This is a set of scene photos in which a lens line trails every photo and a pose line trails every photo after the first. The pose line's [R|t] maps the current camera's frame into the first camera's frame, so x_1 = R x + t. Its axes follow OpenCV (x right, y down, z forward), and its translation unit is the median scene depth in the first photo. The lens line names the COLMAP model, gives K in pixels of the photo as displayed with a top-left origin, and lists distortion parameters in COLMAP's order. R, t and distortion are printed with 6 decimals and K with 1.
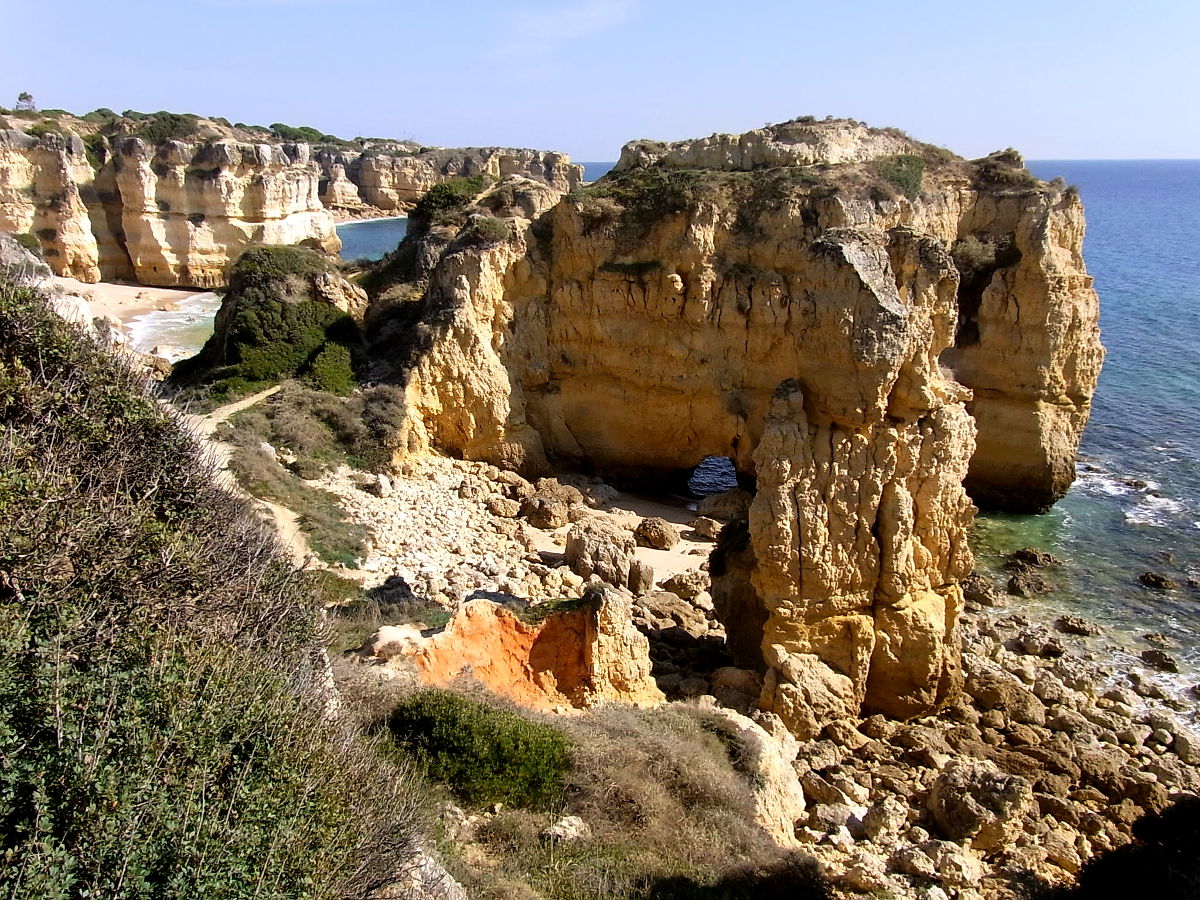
lens RADIAL K [[1010.4, 0, 656.0], [0, 1010.4, 417.5], [0, 0, 1]] dist [-0.010582, -0.000502]
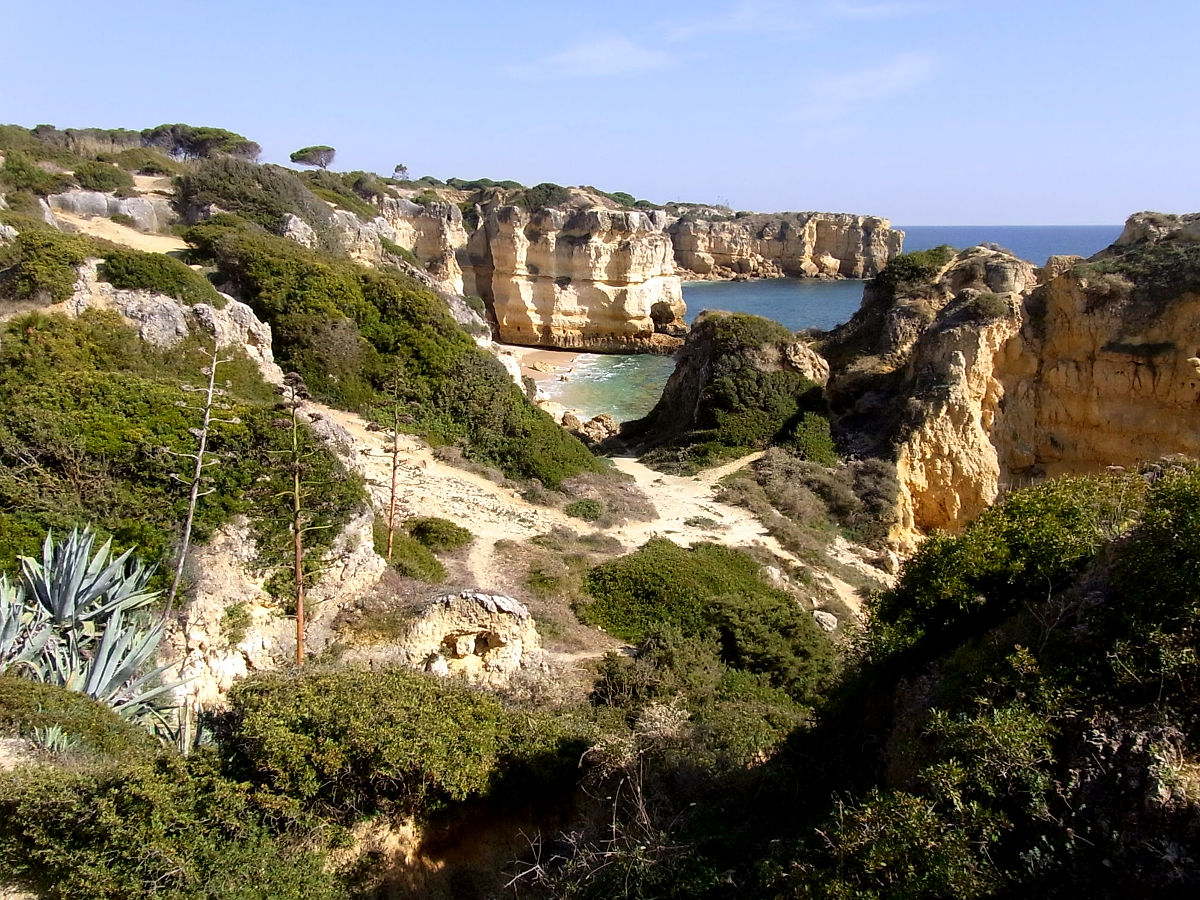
lens RADIAL K [[1044.6, 0, 628.8], [0, 1044.6, 456.2], [0, 0, 1]] dist [-0.054602, 0.084568]
pose [[0.958587, 0.060099, -0.278386, -0.197300], [-0.068278, 0.997470, -0.019771, 0.001793], [0.276493, 0.037959, 0.960266, -0.043714]]
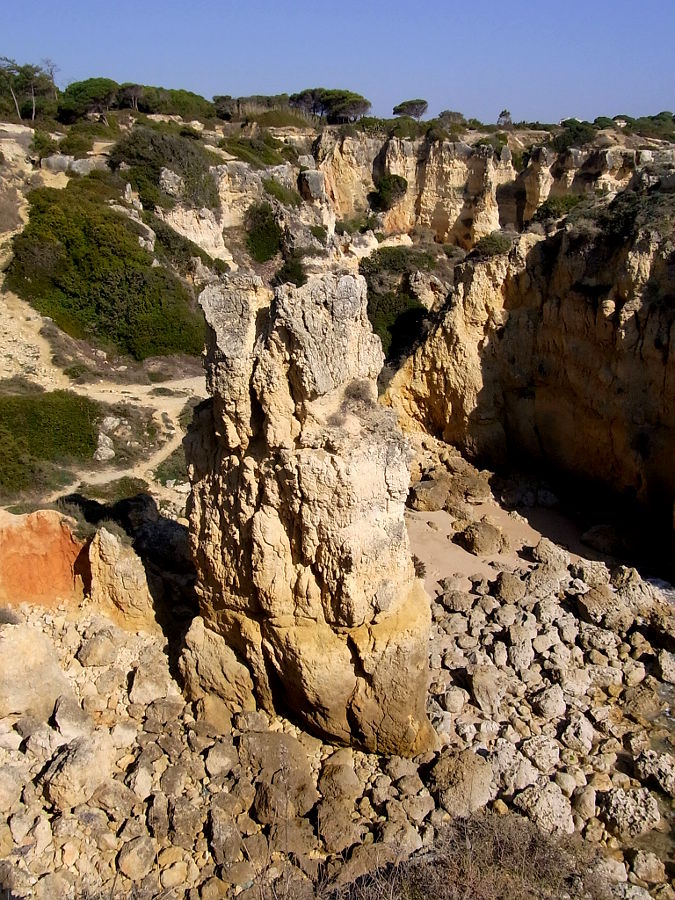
lens RADIAL K [[927.3, 0, 336.4], [0, 927.3, 399.5], [0, 0, 1]] dist [-0.049223, 0.007724]
pose [[0.664548, 0.173193, -0.726897, 0.472279], [-0.164203, 0.982839, 0.084056, -0.070457], [0.728981, 0.063499, 0.681583, 0.172253]]
